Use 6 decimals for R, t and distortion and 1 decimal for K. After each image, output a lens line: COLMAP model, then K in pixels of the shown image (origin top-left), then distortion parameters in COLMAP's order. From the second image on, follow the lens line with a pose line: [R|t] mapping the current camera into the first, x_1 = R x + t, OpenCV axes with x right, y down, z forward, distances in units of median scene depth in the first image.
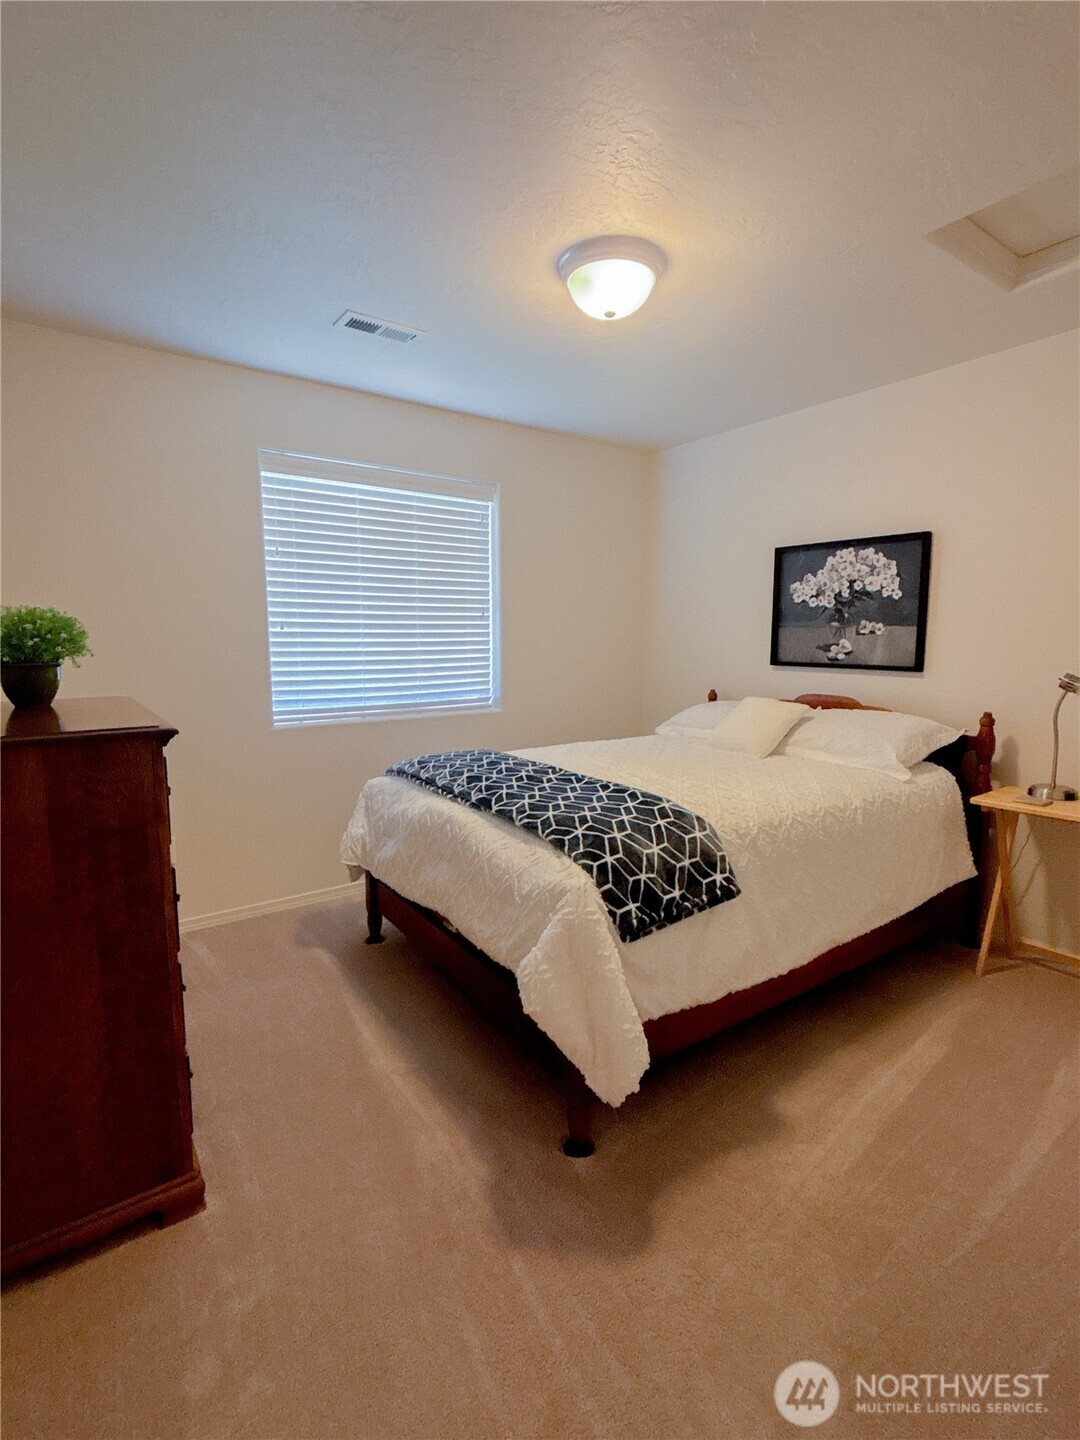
lens RADIAL K [[678.0, 0, 542.5], [0, 678.0, 711.1], [0, 0, 1]] dist [-0.001698, -0.000922]
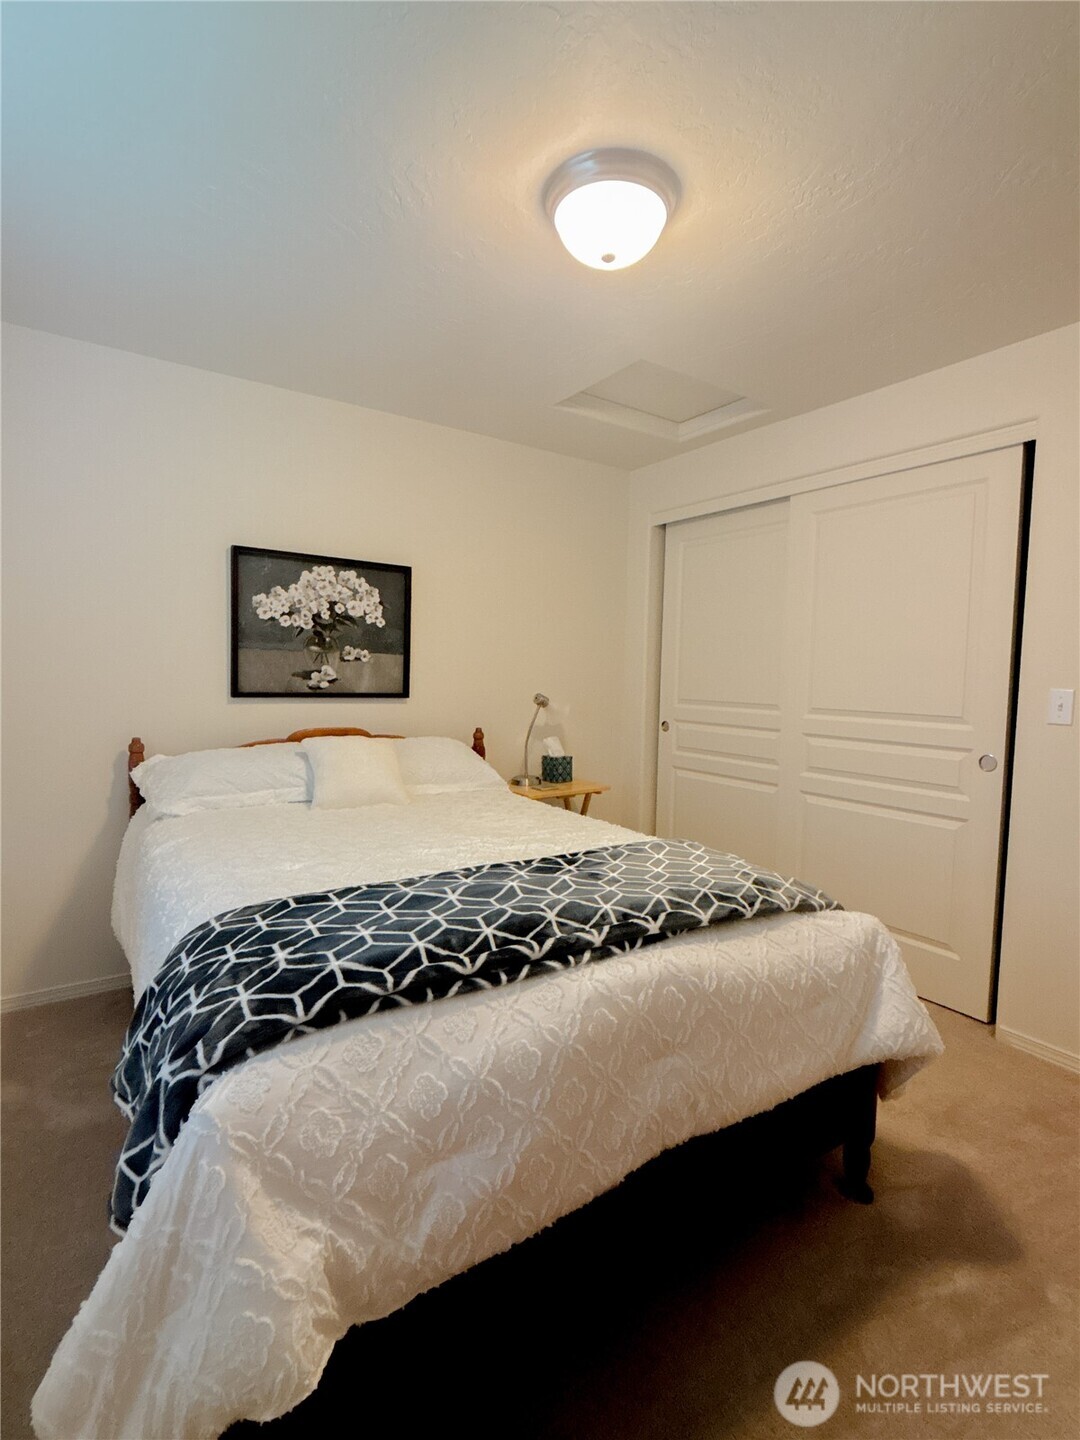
lens RADIAL K [[678.0, 0, 541.9], [0, 678.0, 727.3], [0, 0, 1]] dist [-0.001698, -0.000922]
pose [[0.035893, -0.084778, 0.995753, -0.463434], [0.084664, 0.993071, 0.081497, -0.074356], [-0.995763, 0.081379, 0.042822, 0.688903]]
